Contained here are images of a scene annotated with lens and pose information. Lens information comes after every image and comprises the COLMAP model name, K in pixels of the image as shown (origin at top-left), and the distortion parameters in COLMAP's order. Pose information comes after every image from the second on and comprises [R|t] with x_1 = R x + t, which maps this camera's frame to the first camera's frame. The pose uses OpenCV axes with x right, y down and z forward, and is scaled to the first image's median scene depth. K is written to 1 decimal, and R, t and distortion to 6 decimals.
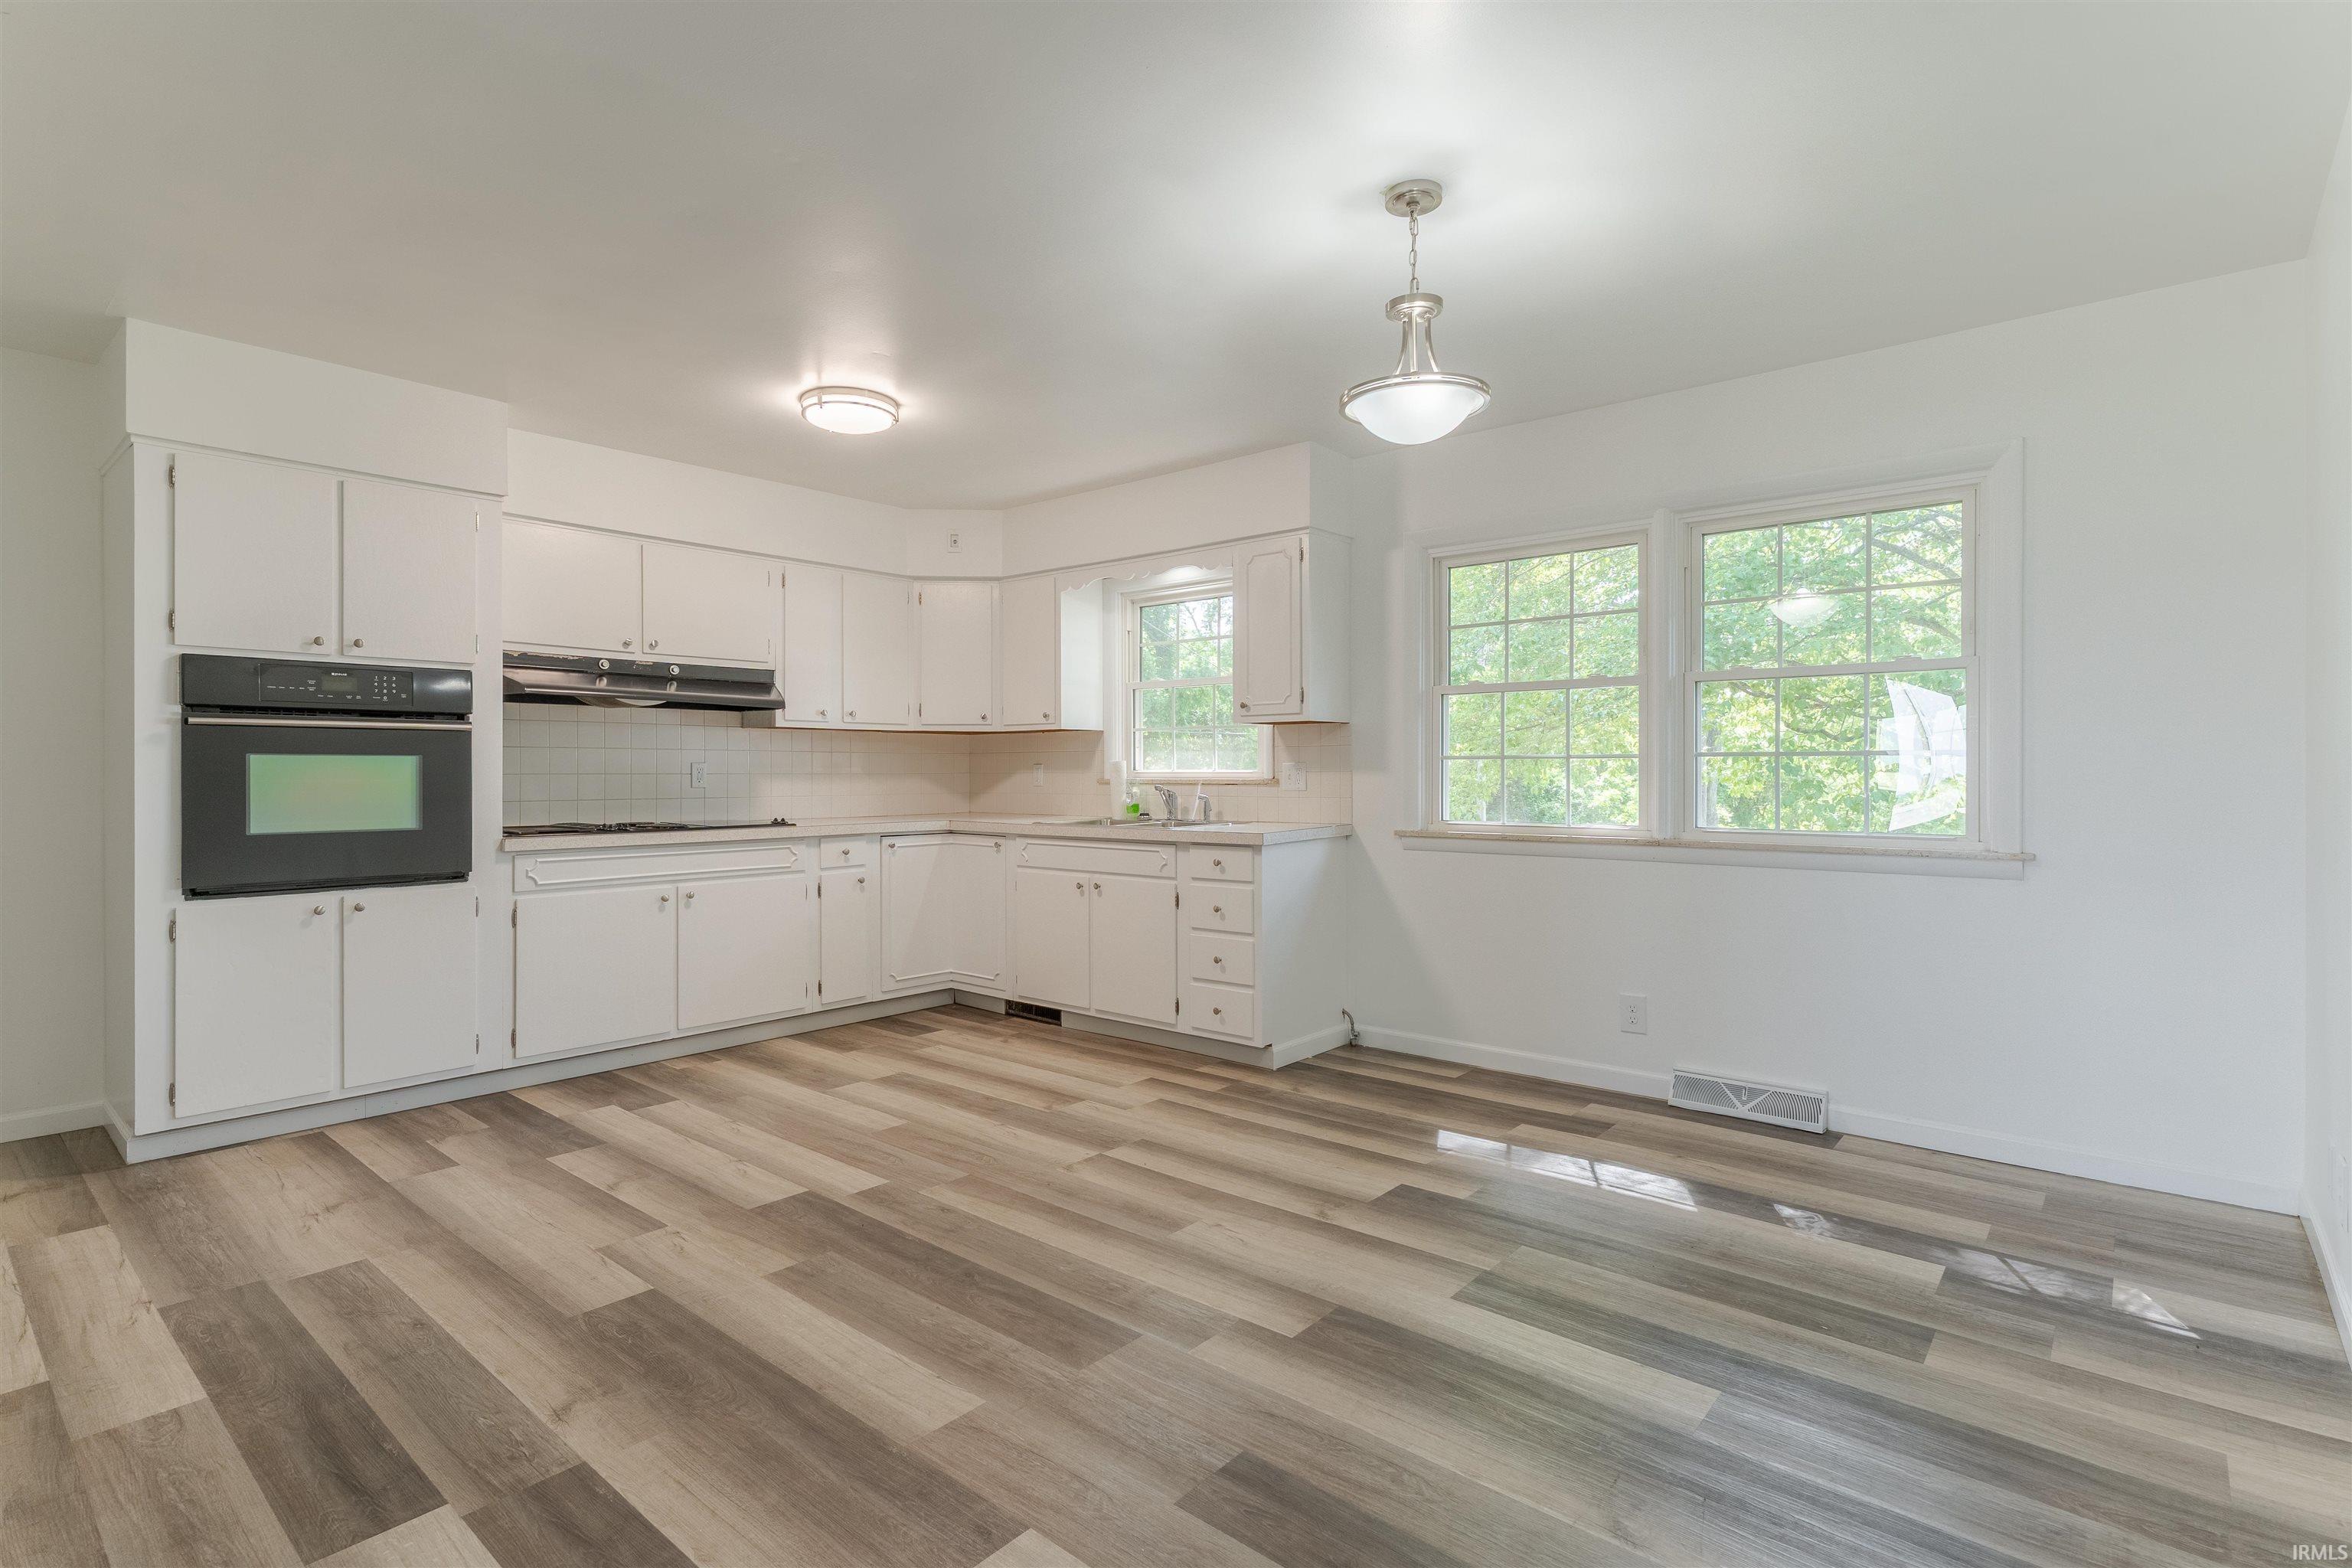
lens RADIAL K [[1133.5, 0, 1168.2], [0, 1133.5, 782.4], [0, 0, 1]] dist [0.002725, 0.000051]
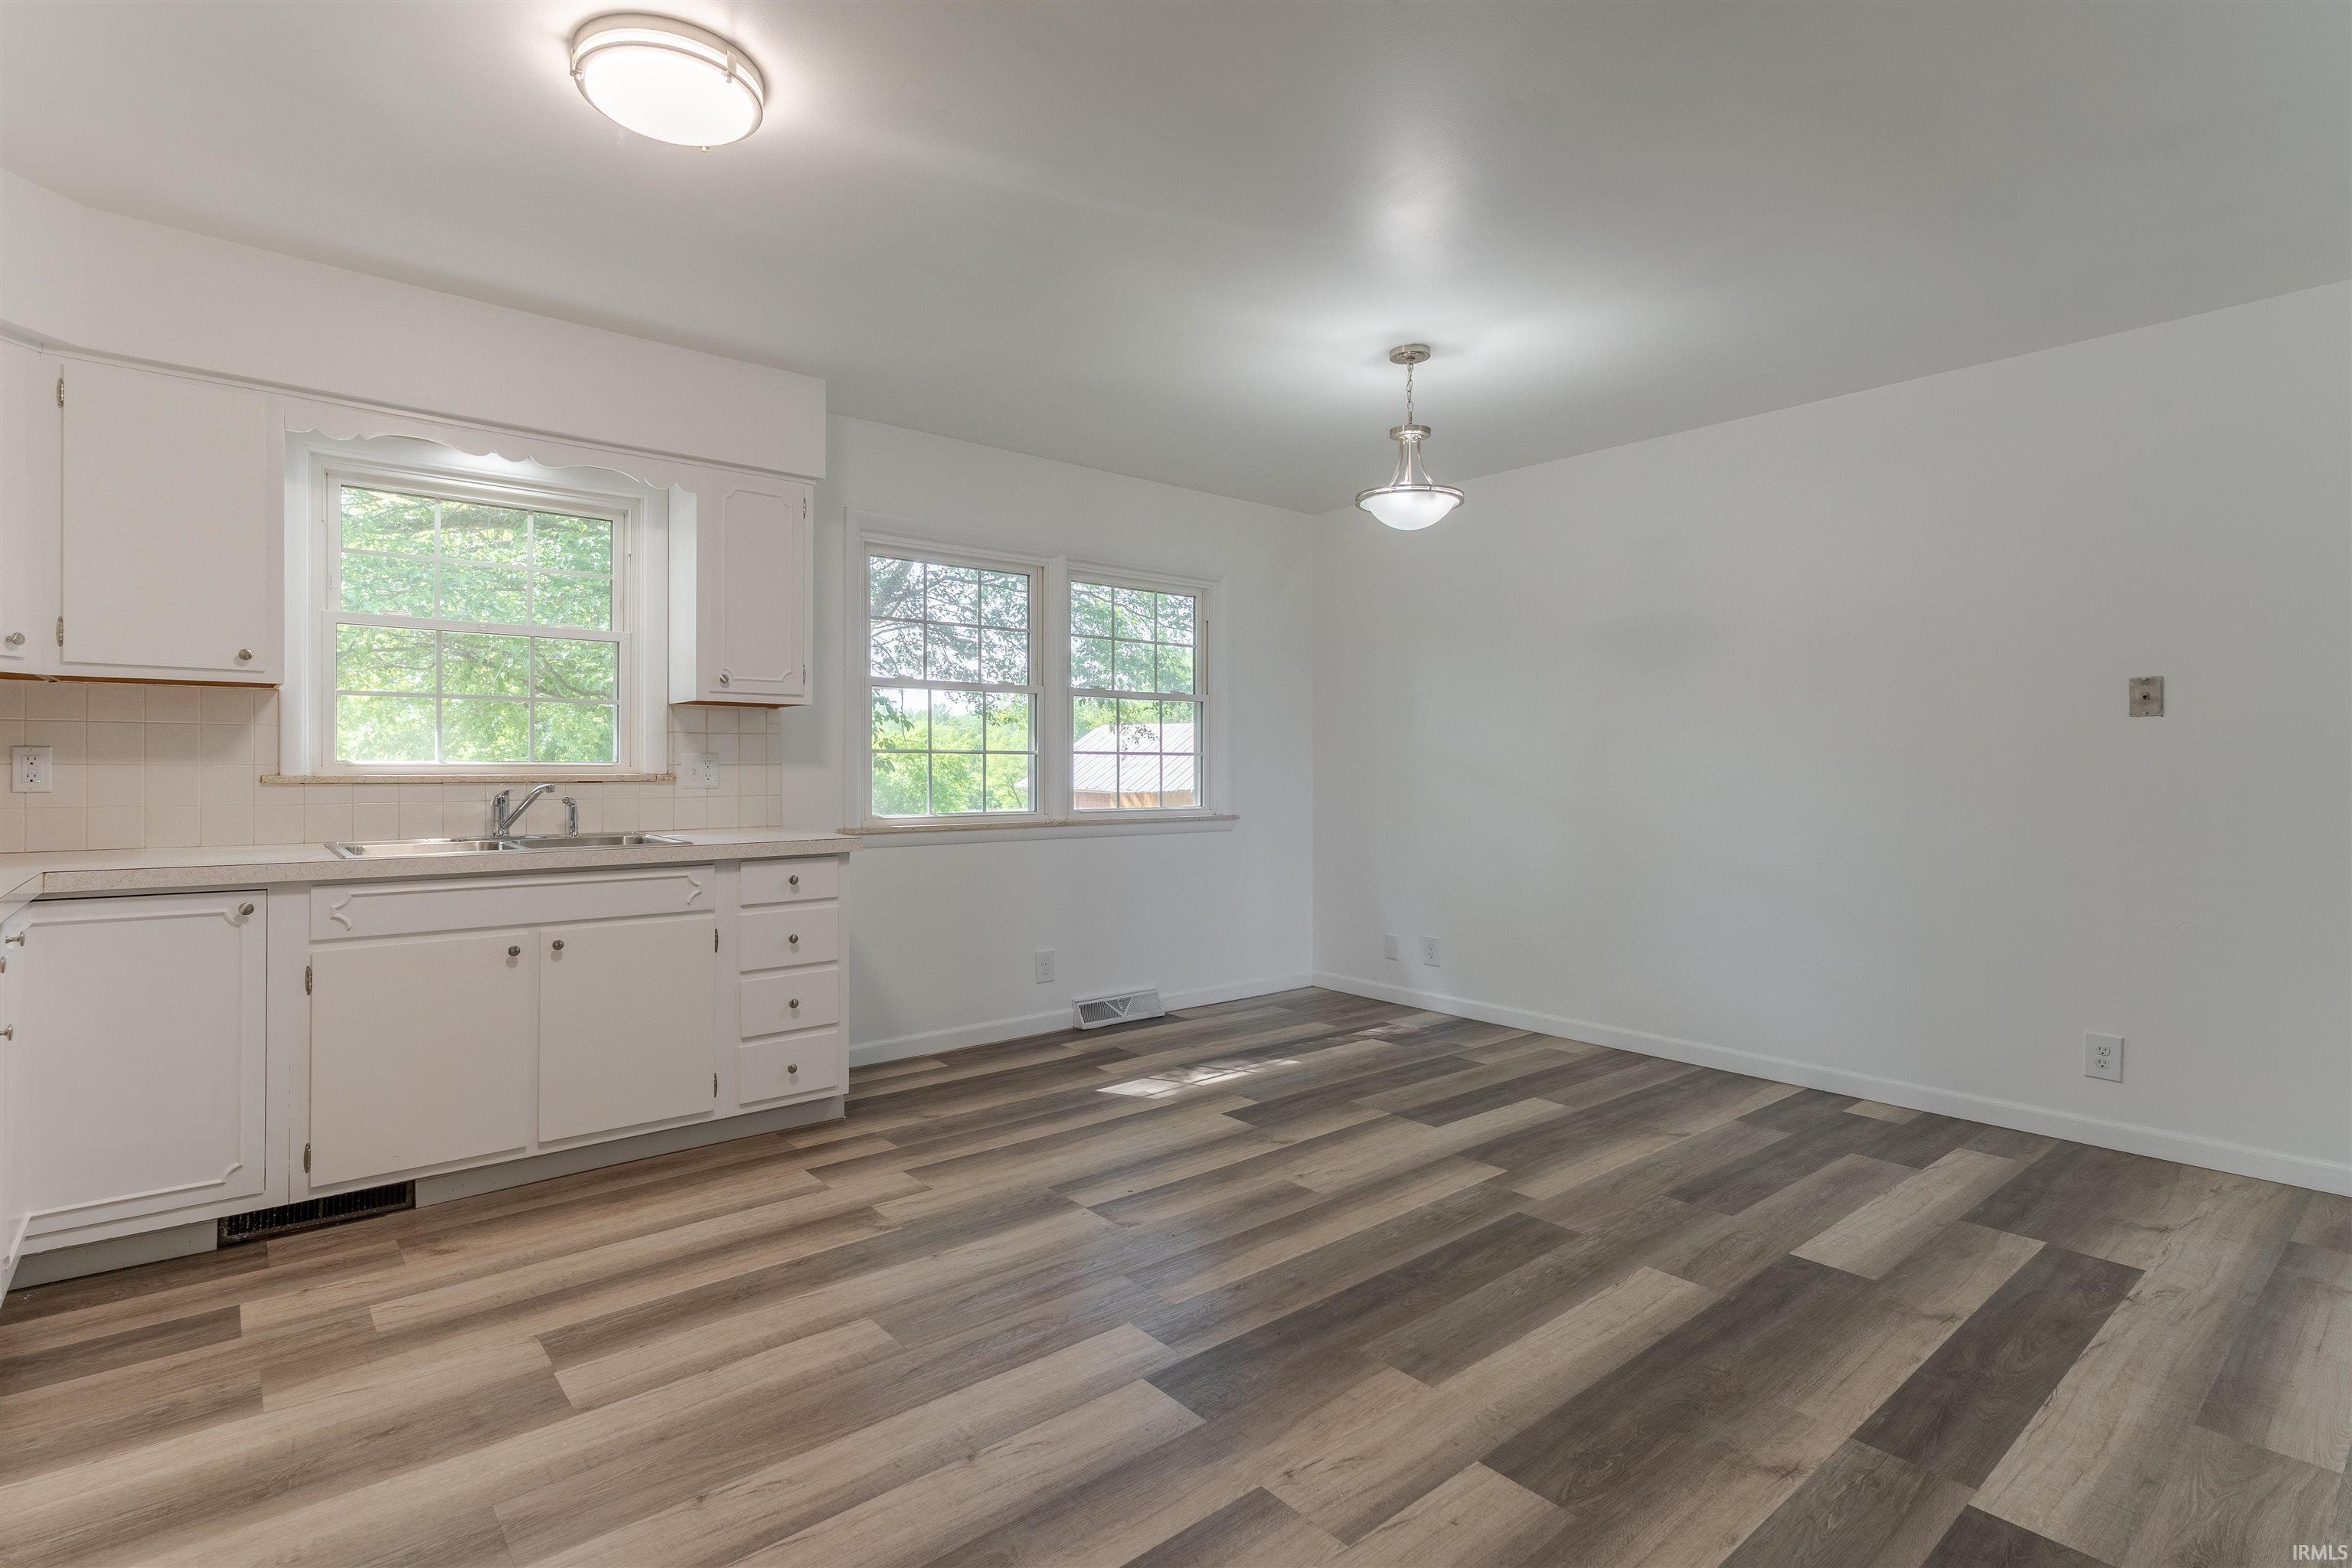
lens RADIAL K [[1133.5, 0, 1168.2], [0, 1133.5, 782.4], [0, 0, 1]] dist [0.002725, 0.000051]
pose [[0.157859, -0.011518, 0.987395, -0.853643], [0.006355, 0.999923, 0.010648, -0.005036], [-0.987441, 0.004594, 0.157920, 0.761185]]
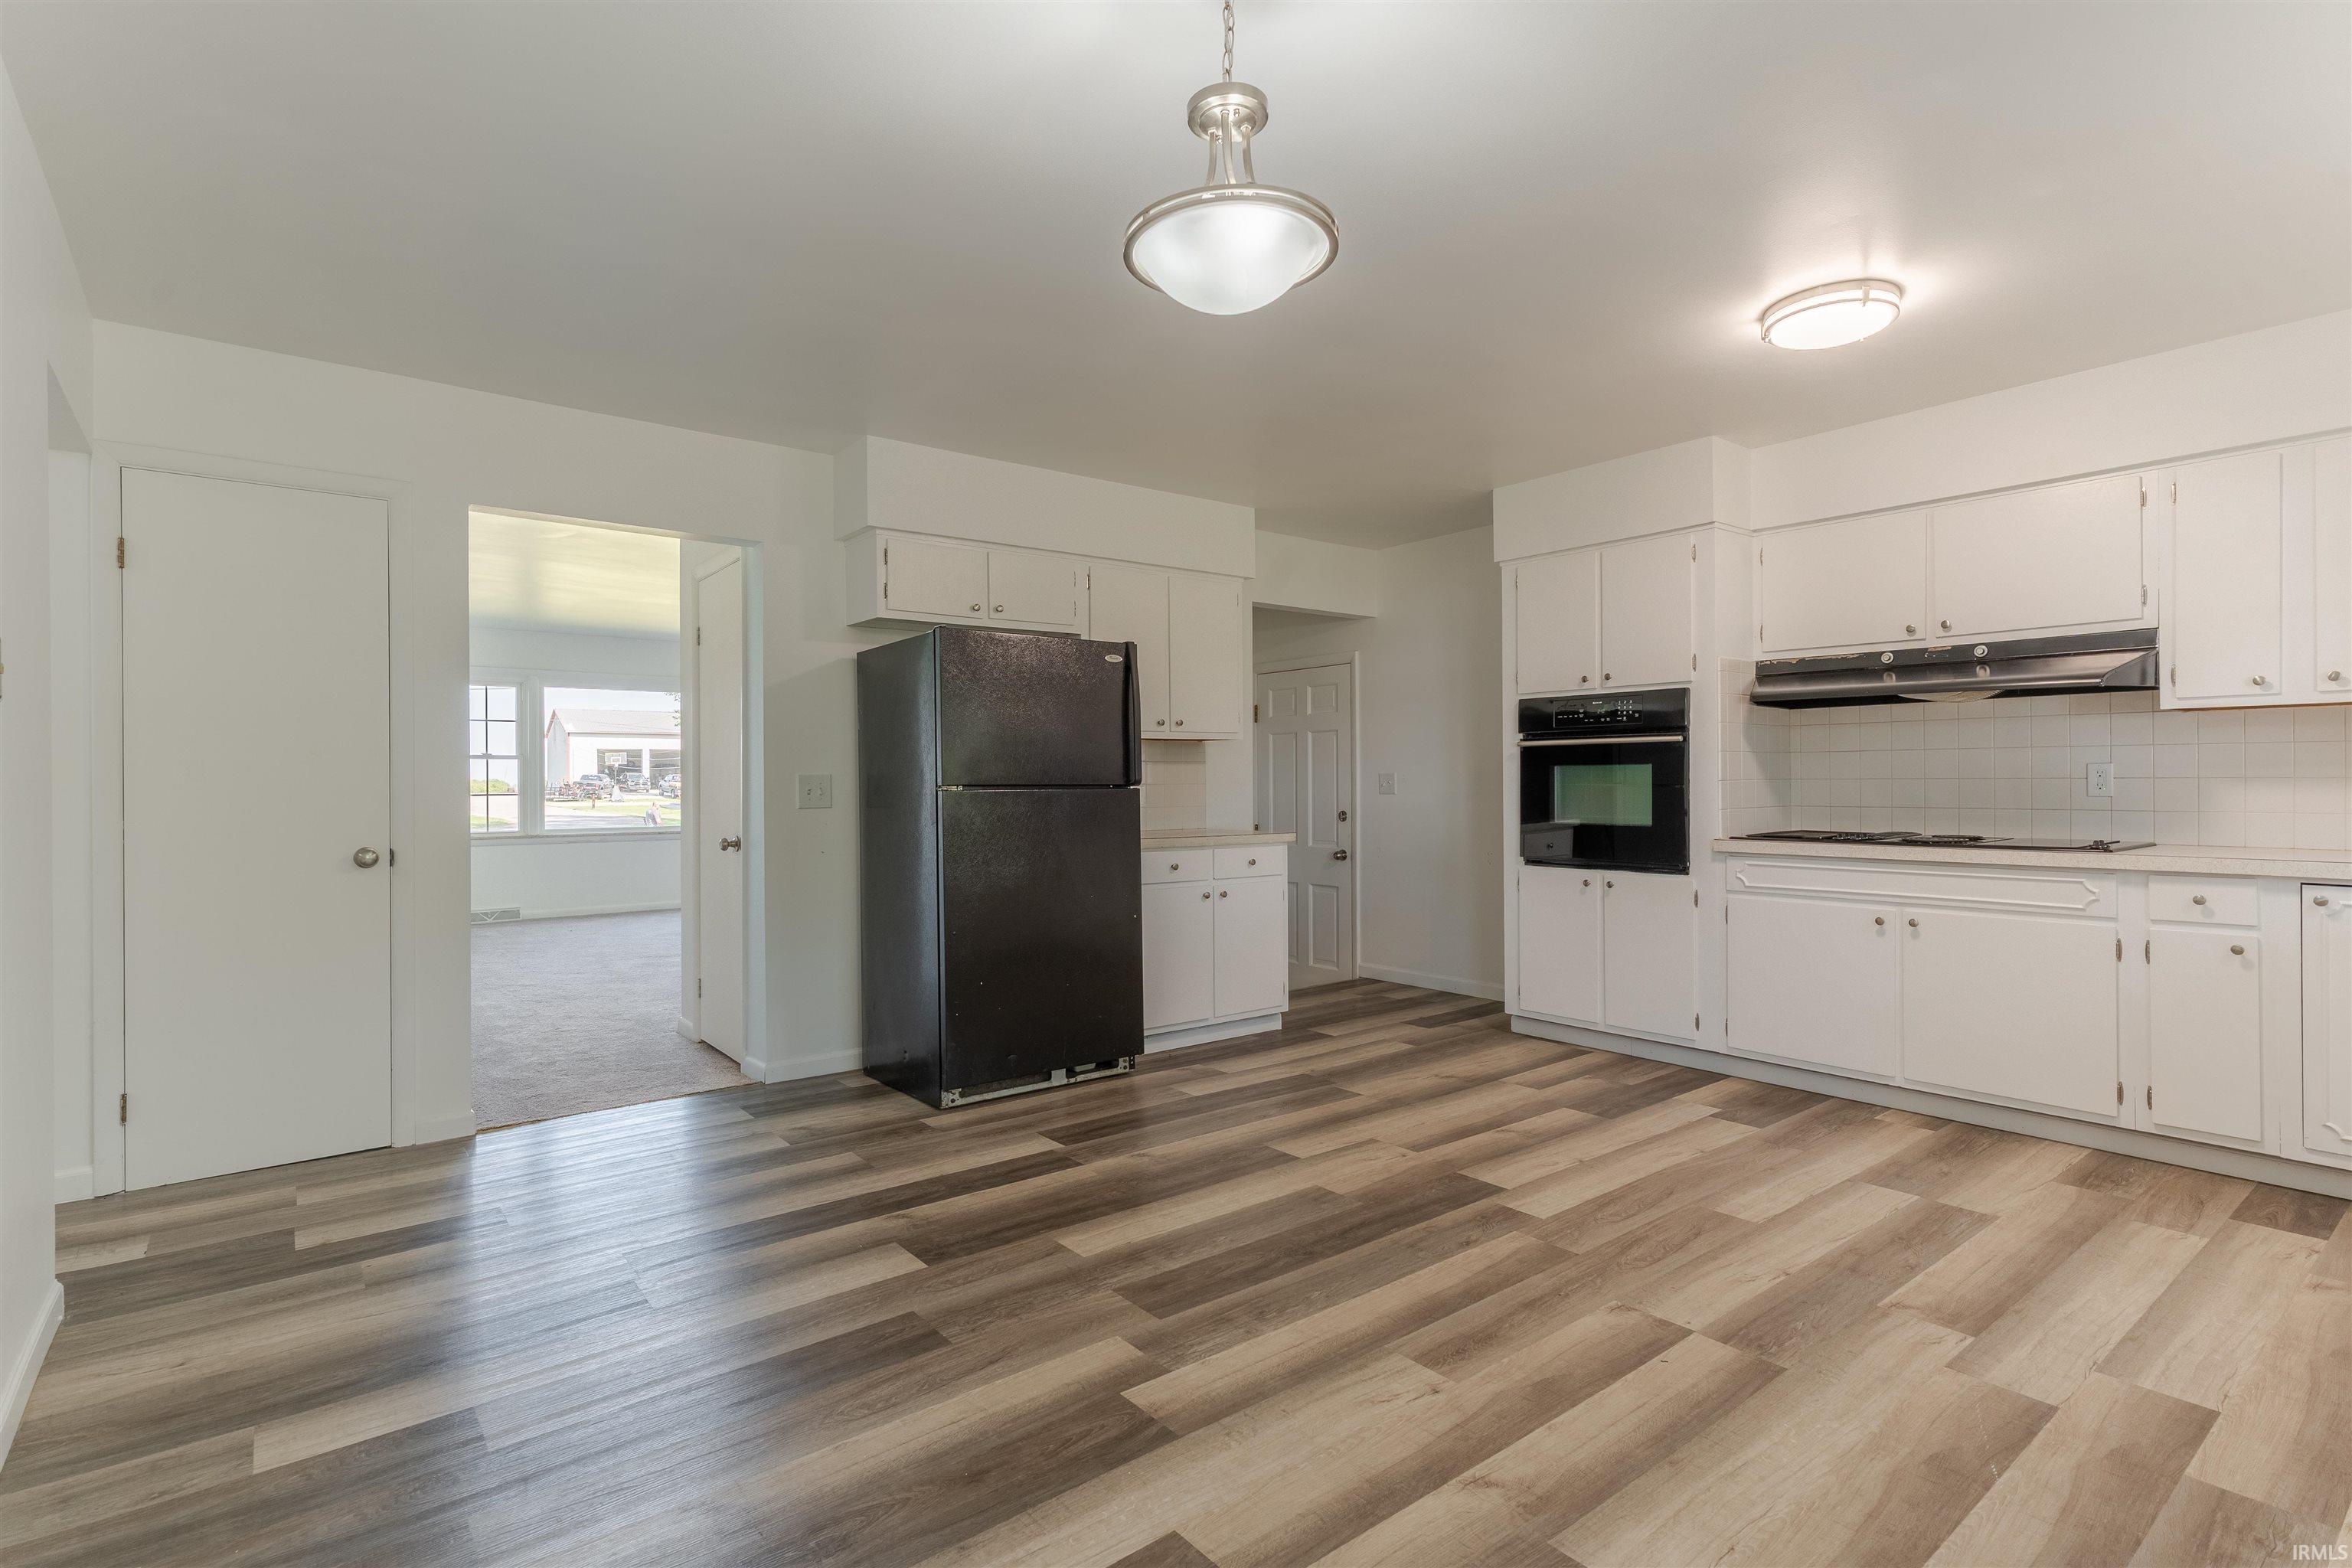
lens RADIAL K [[1133.5, 0, 1168.2], [0, 1133.5, 782.4], [0, 0, 1]] dist [0.002725, 0.000051]
pose [[-0.190012, 0.004707, -0.981771, 0.644518], [-0.003149, 0.999980, 0.005404, -0.009590], [0.981777, 0.004118, -0.189993, 0.774680]]
